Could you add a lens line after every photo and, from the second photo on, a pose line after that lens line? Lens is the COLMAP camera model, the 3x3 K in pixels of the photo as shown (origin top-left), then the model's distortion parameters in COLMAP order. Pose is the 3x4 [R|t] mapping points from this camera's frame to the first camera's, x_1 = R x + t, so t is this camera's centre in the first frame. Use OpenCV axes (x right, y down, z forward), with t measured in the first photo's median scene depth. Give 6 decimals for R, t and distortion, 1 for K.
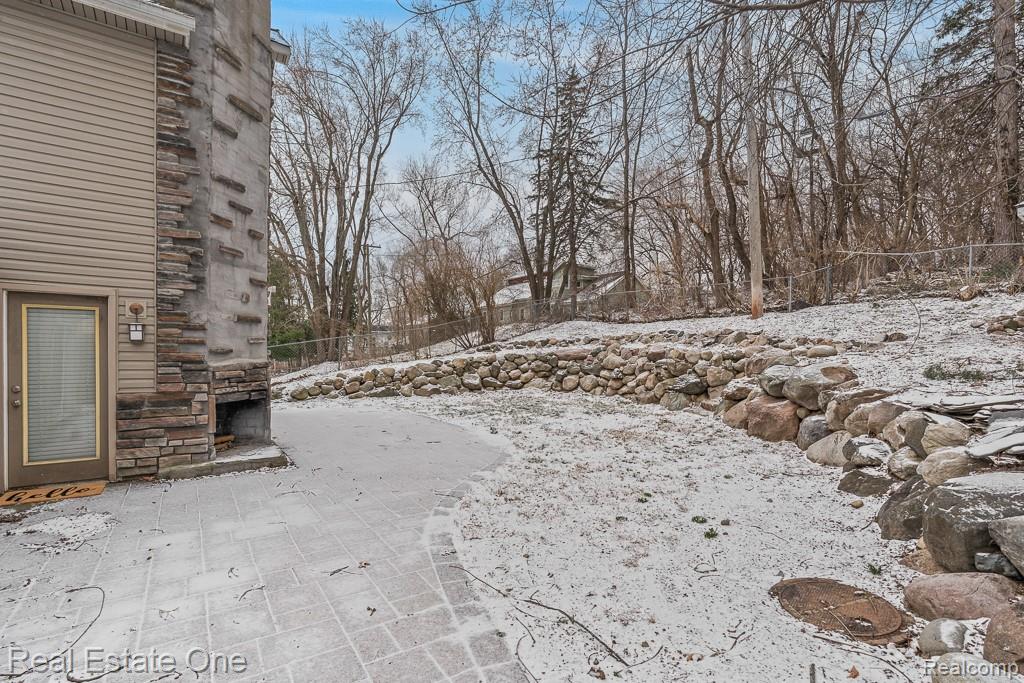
lens RADIAL K [[479.7, 0, 511.6], [0, 479.7, 347.8], [0, 0, 1]] dist [0.000812, -0.000034]
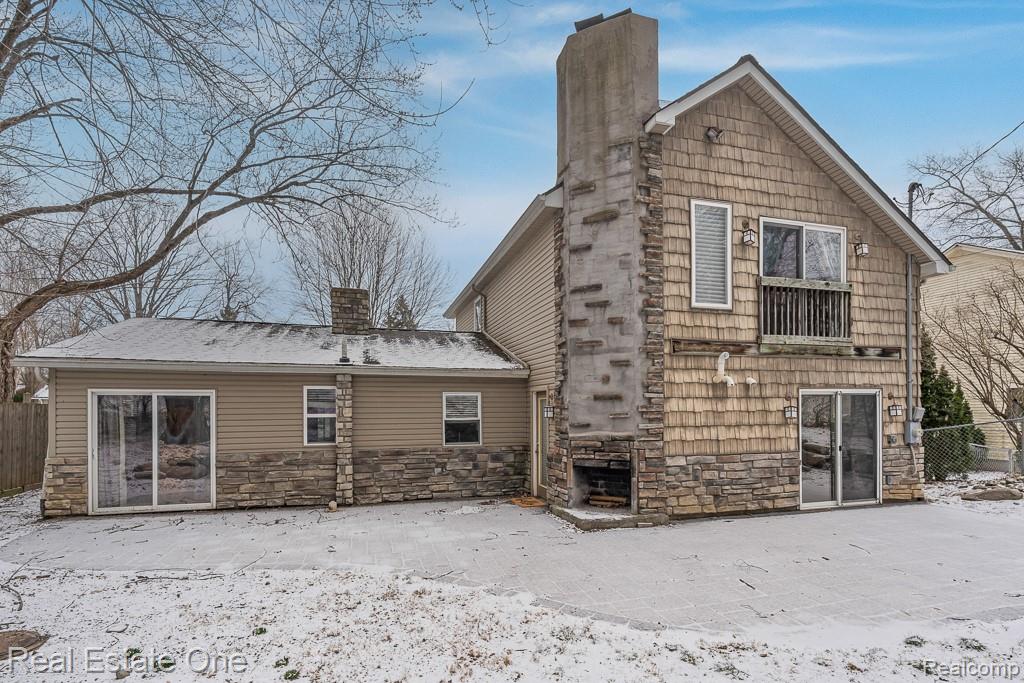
lens RADIAL K [[479.7, 0, 511.8], [0, 479.7, 408.4], [0, 0, 1]] dist [0.000812, -0.000034]
pose [[-0.296095, -0.008939, -0.955117, 0.646593], [0.015135, 0.999787, -0.014049, -0.021494], [0.955039, -0.018615, -0.295897, 1.185017]]
